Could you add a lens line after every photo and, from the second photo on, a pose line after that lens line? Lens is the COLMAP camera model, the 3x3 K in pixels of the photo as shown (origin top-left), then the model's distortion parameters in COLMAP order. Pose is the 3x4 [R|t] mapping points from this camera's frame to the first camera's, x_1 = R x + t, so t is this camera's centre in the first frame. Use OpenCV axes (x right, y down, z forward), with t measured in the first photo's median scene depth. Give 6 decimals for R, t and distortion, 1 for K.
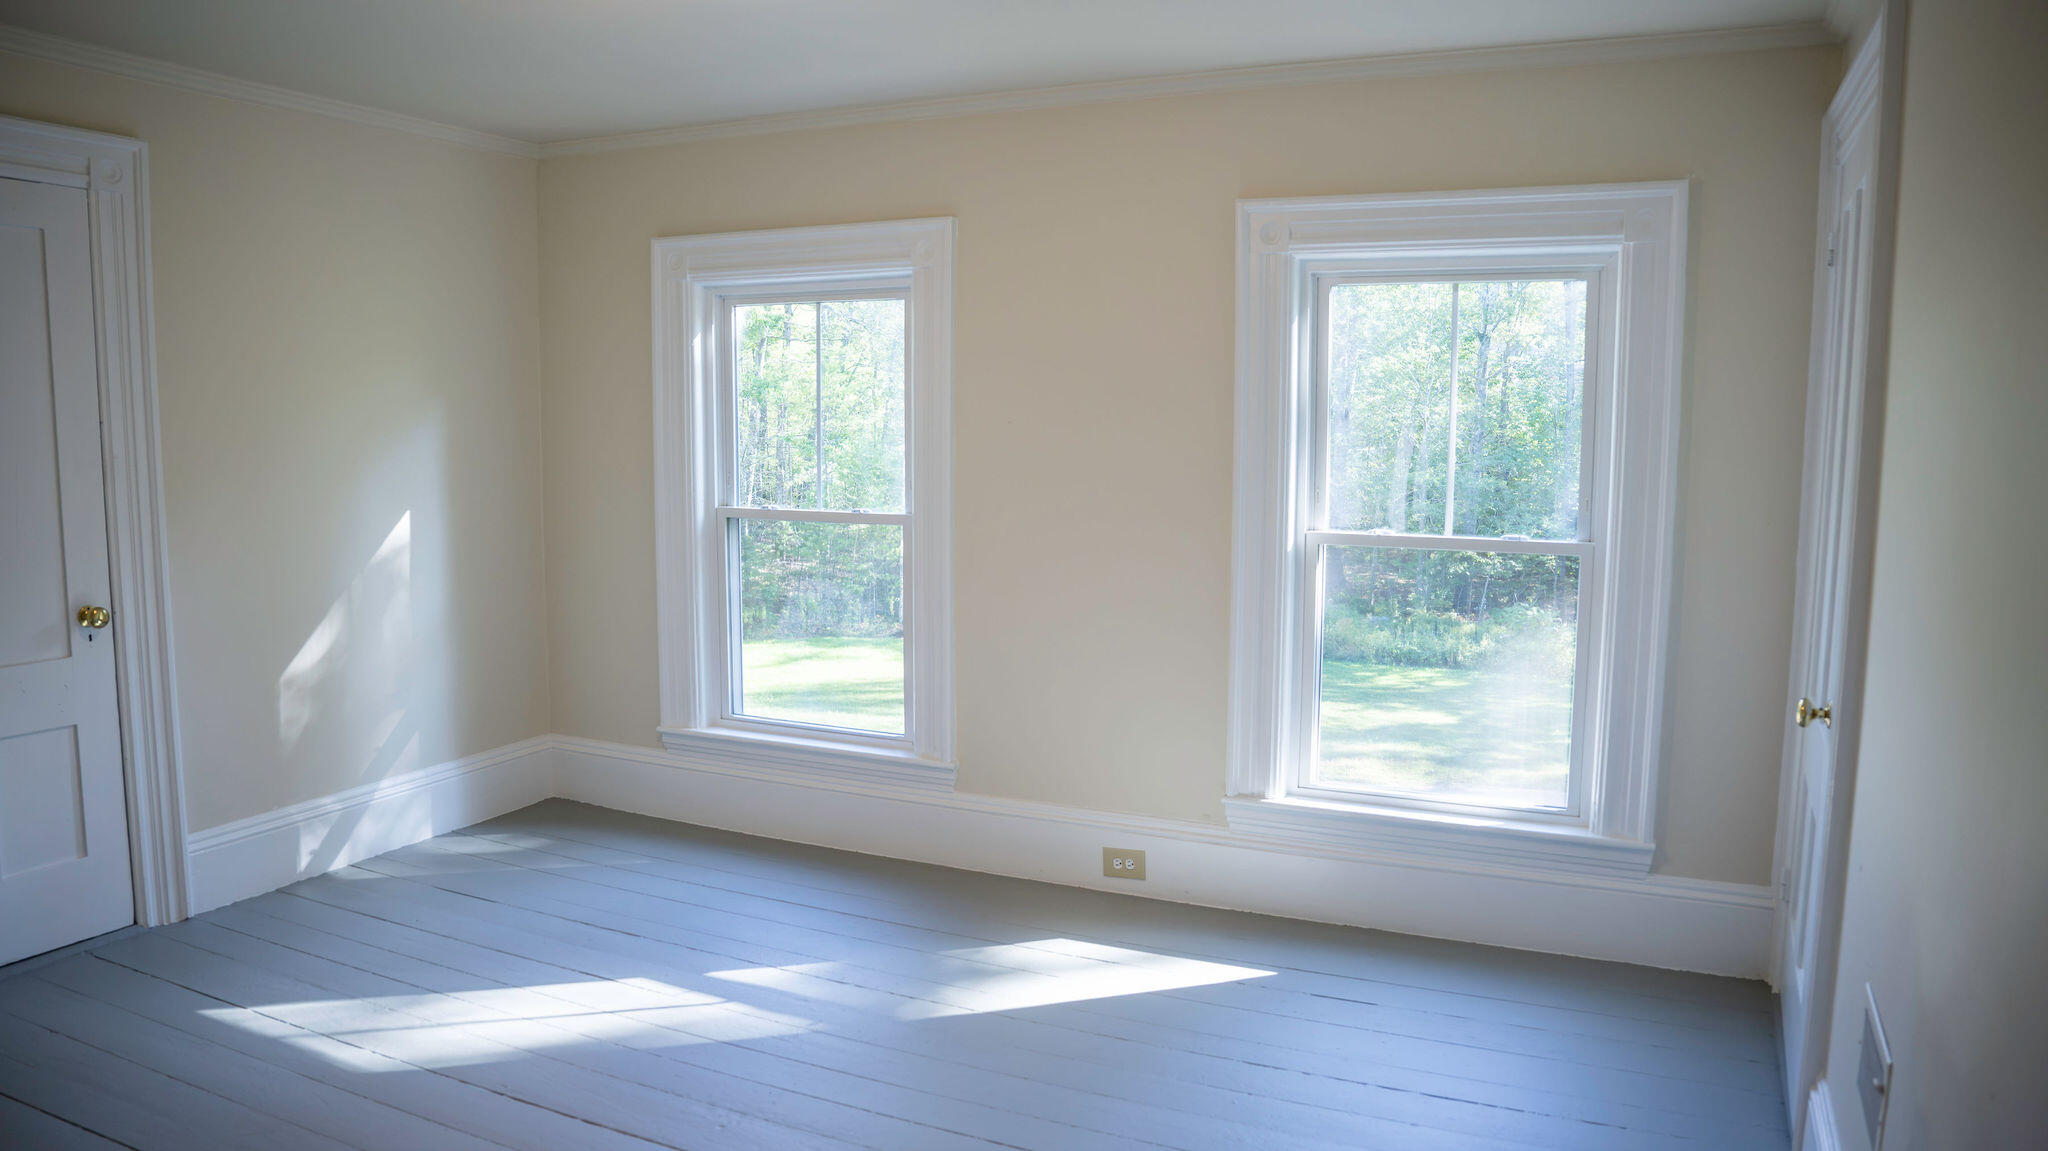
lens RADIAL K [[1414.3, 0, 1015.5], [0, 1414.3, 581.2], [0, 0, 1]] dist [-0.090918, 0.024280]
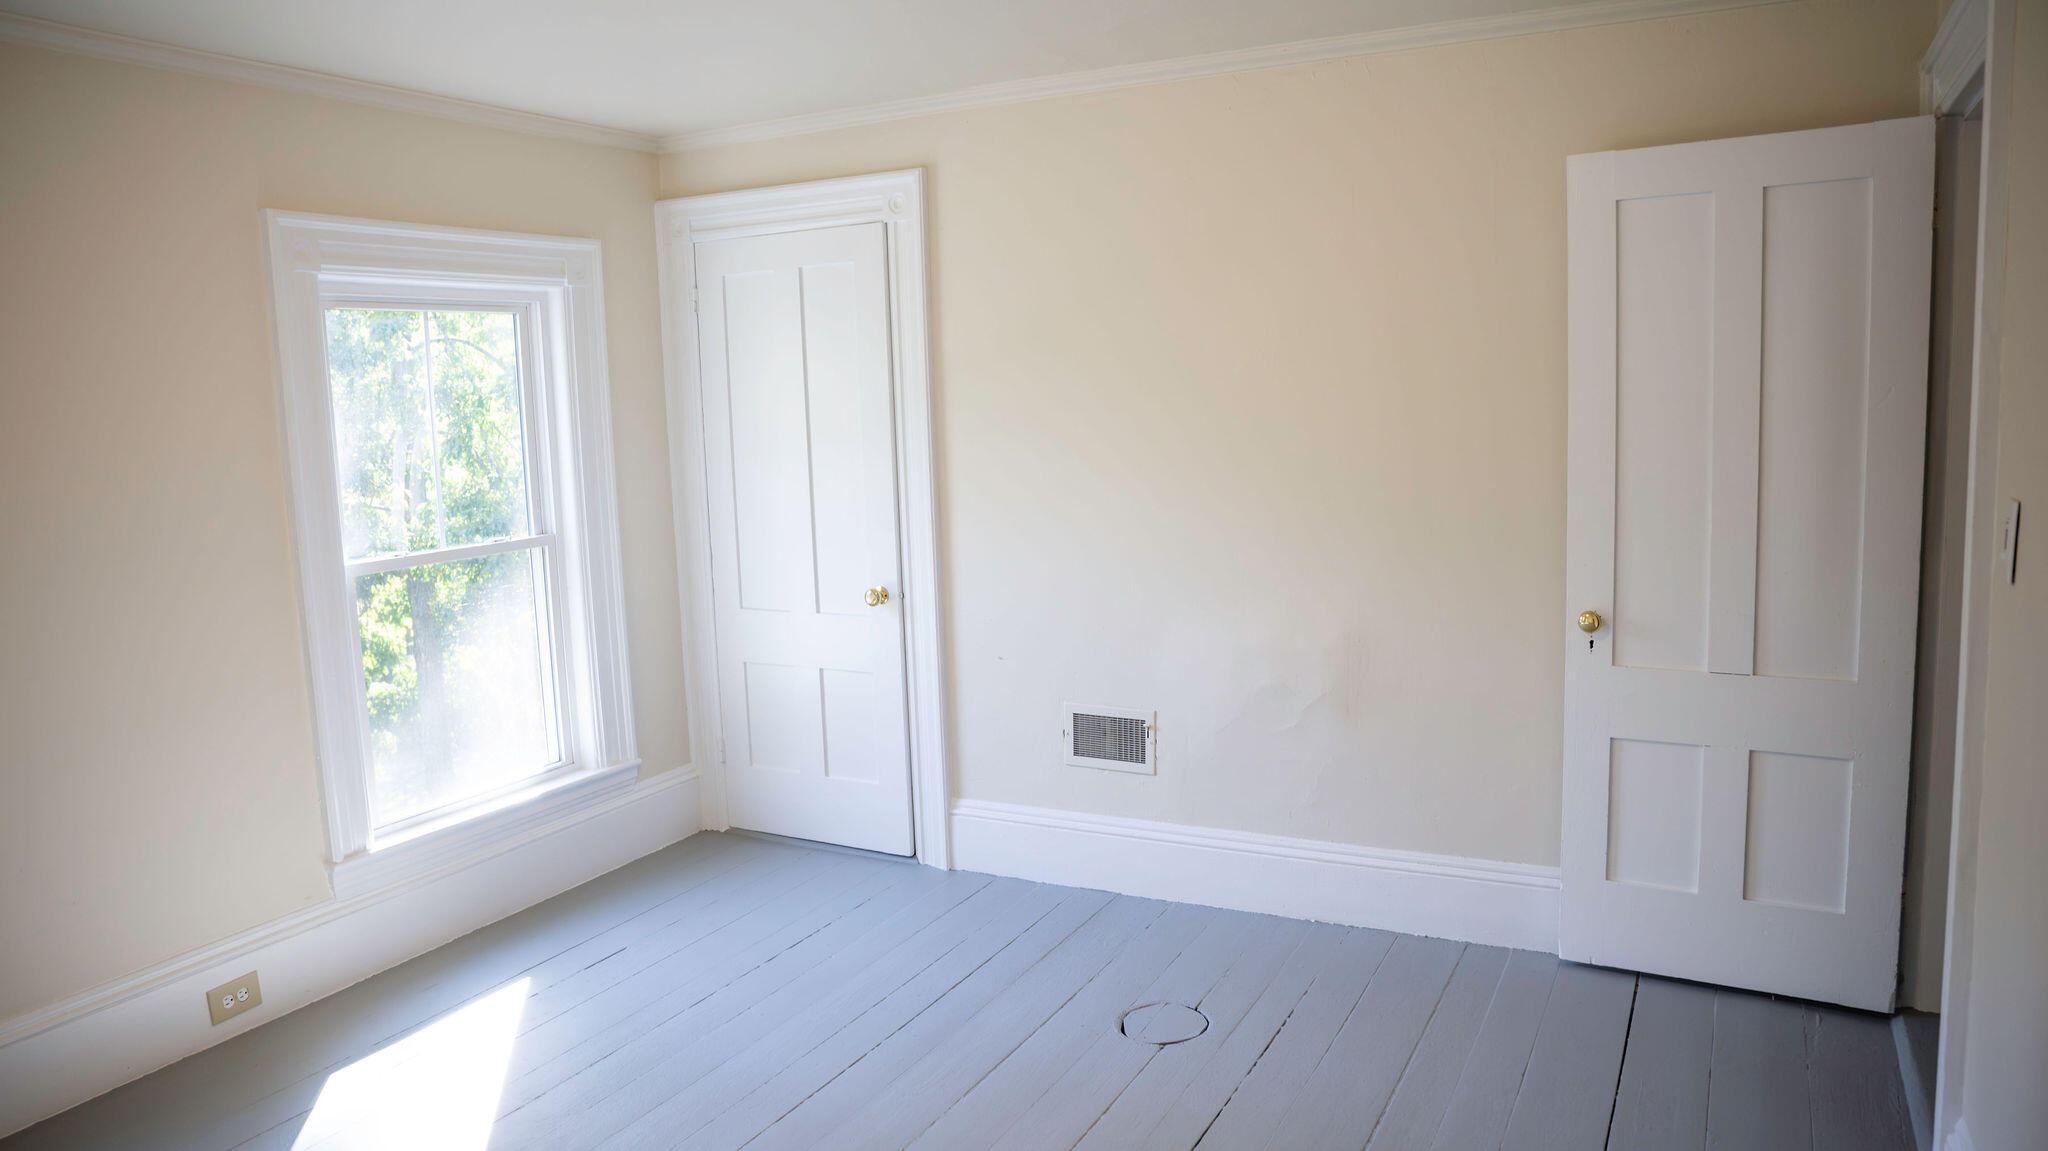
lens RADIAL K [[1414.3, 0, 1028.2], [0, 1414.3, 573.8], [0, 0, 1]] dist [-0.090918, 0.024280]
pose [[0.053183, -0.137324, 0.989097, -0.733666], [0.154351, 0.979726, 0.127723, -0.082180], [-0.986584, 0.145876, 0.073301, 0.499456]]
